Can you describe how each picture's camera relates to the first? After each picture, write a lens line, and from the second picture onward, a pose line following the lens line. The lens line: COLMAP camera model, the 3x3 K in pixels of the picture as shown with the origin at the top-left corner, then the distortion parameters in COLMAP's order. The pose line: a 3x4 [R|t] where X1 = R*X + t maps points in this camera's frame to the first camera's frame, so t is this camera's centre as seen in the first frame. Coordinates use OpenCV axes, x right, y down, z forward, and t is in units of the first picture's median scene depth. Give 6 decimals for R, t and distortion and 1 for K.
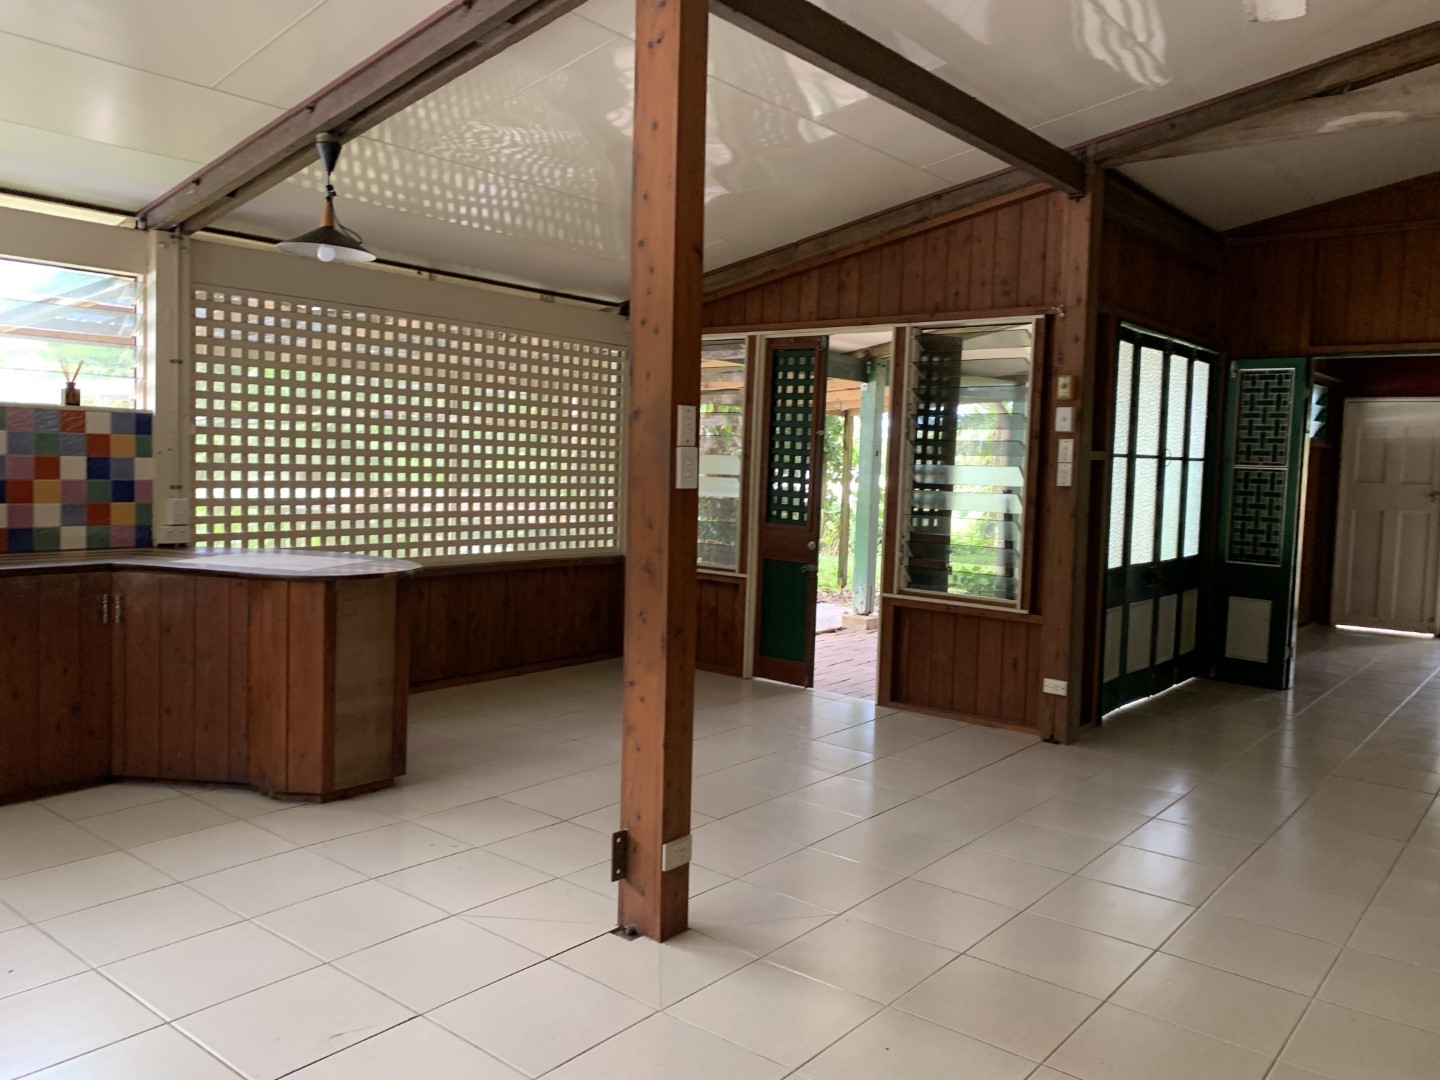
lens RADIAL K [[1103.0, 0, 728.8], [0, 1103.0, 527.8], [0, 0, 1]] dist [0.045746, -0.063826]
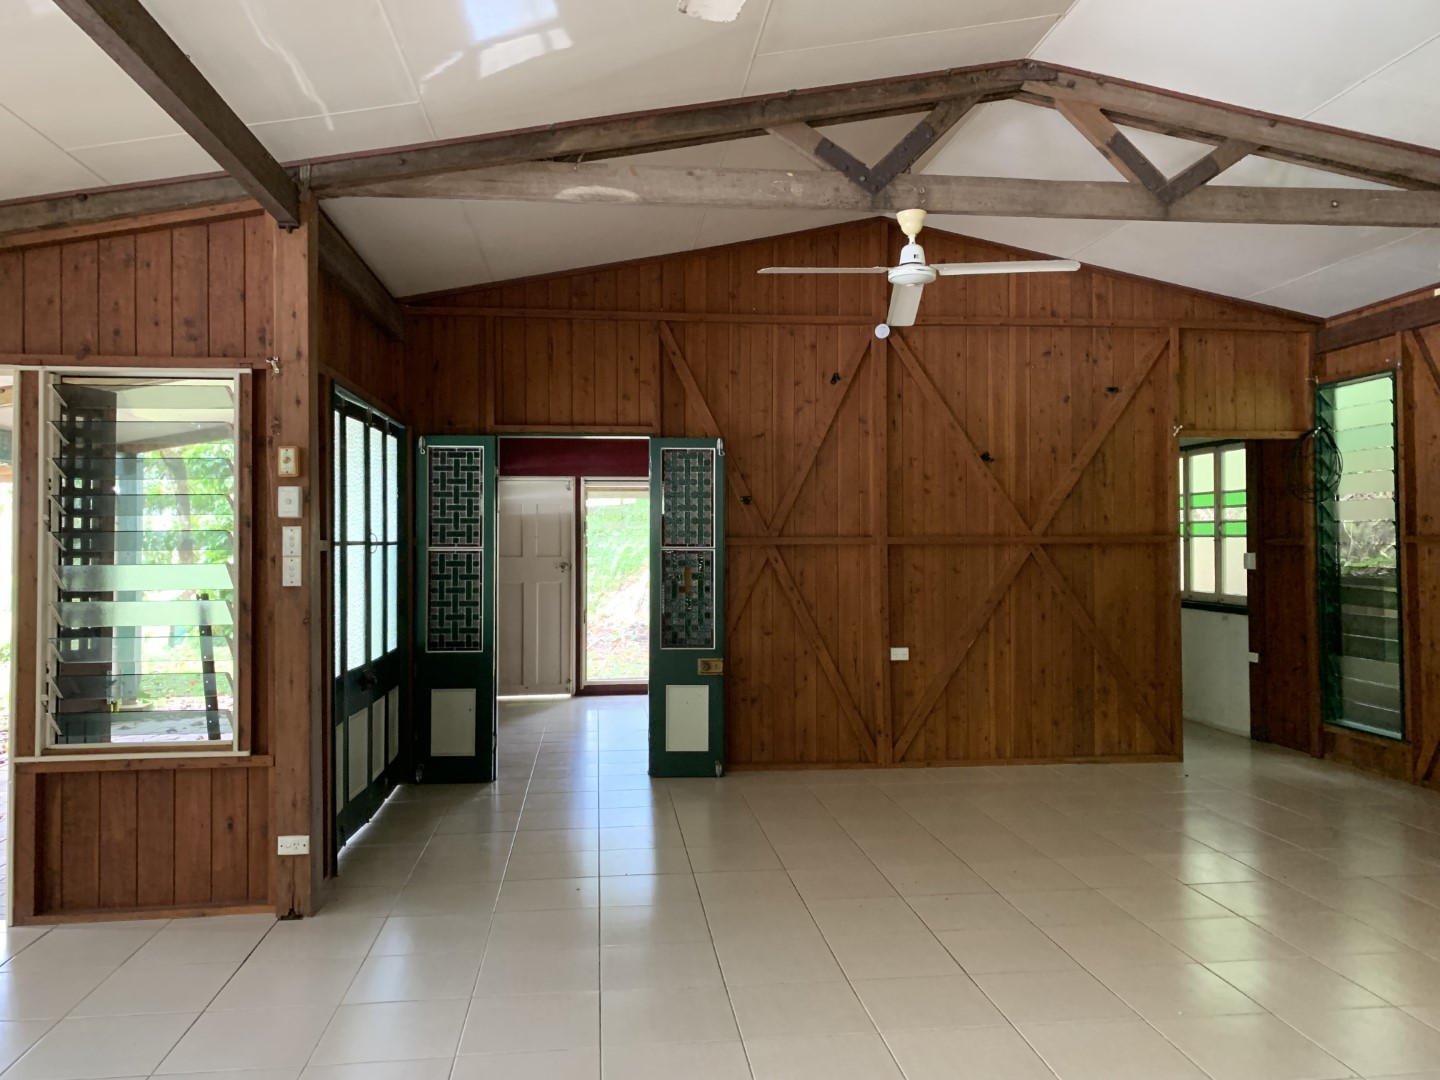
lens RADIAL K [[1103.0, 0, 715.4], [0, 1103.0, 525.7], [0, 0, 1]] dist [0.045746, -0.063826]
pose [[0.707918, -0.024247, 0.705878, -0.040106], [0.073355, 0.996530, -0.039337, -0.027744], [-0.702475, 0.079627, 0.707240, 0.231499]]
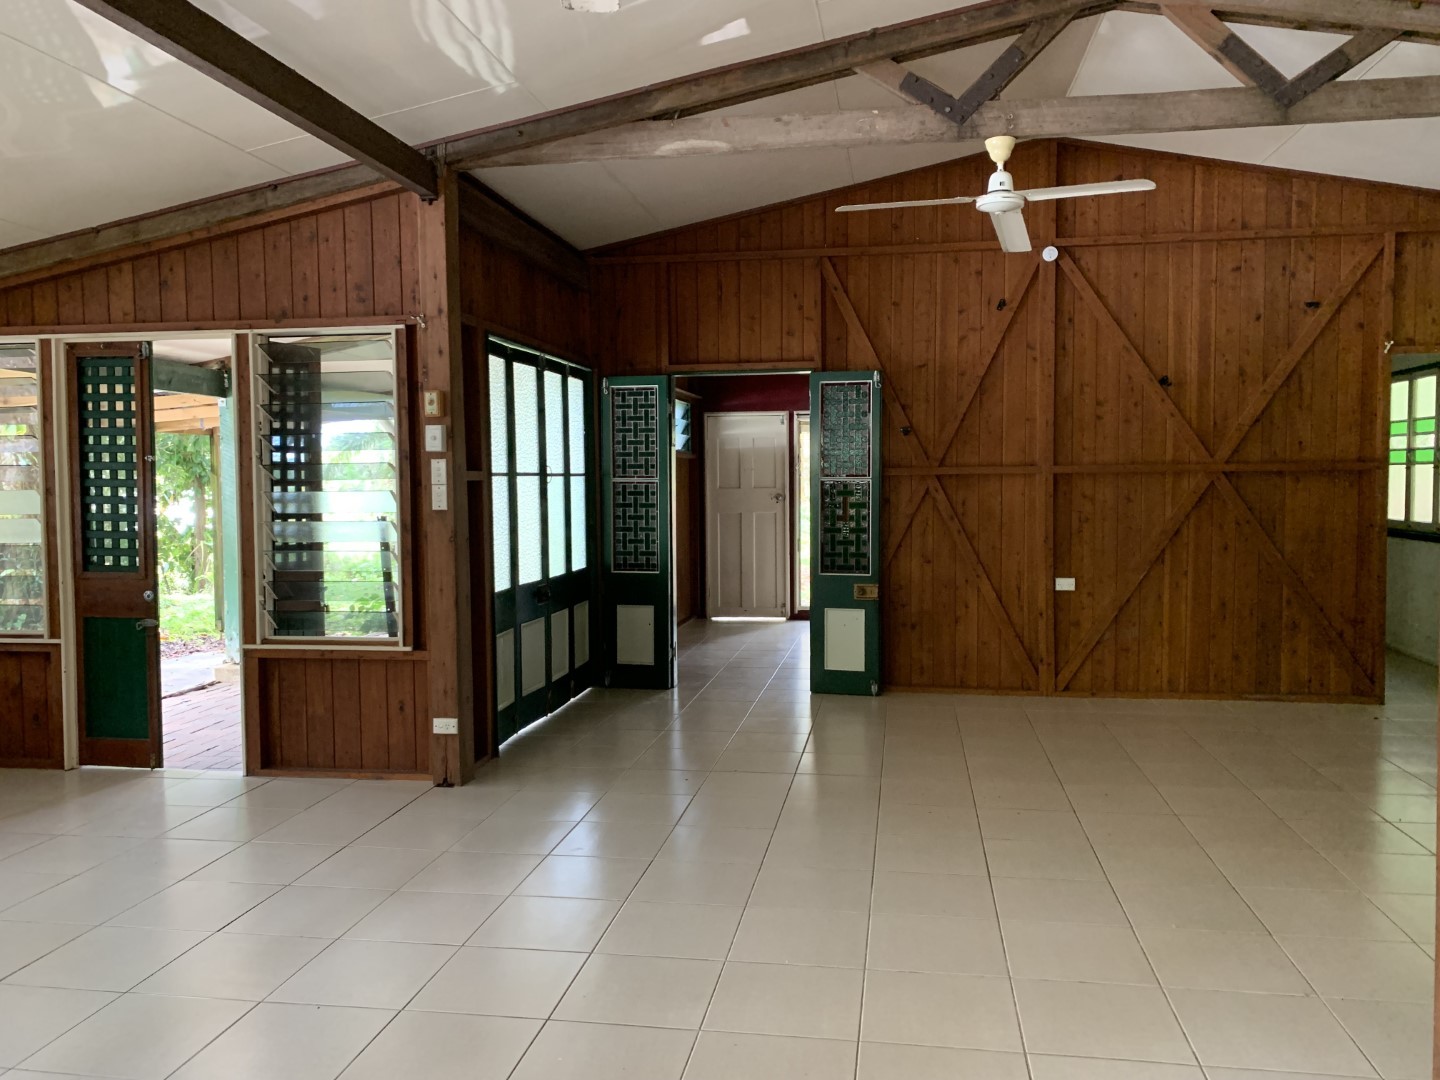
lens RADIAL K [[1103.0, 0, 732.7], [0, 1103.0, 531.4], [0, 0, 1]] dist [0.045746, -0.063826]
pose [[0.866617, -0.063567, 0.494909, 0.056023], [0.069245, 0.997576, 0.006877, -0.009109], [-0.494146, 0.028310, 0.868918, 0.074372]]
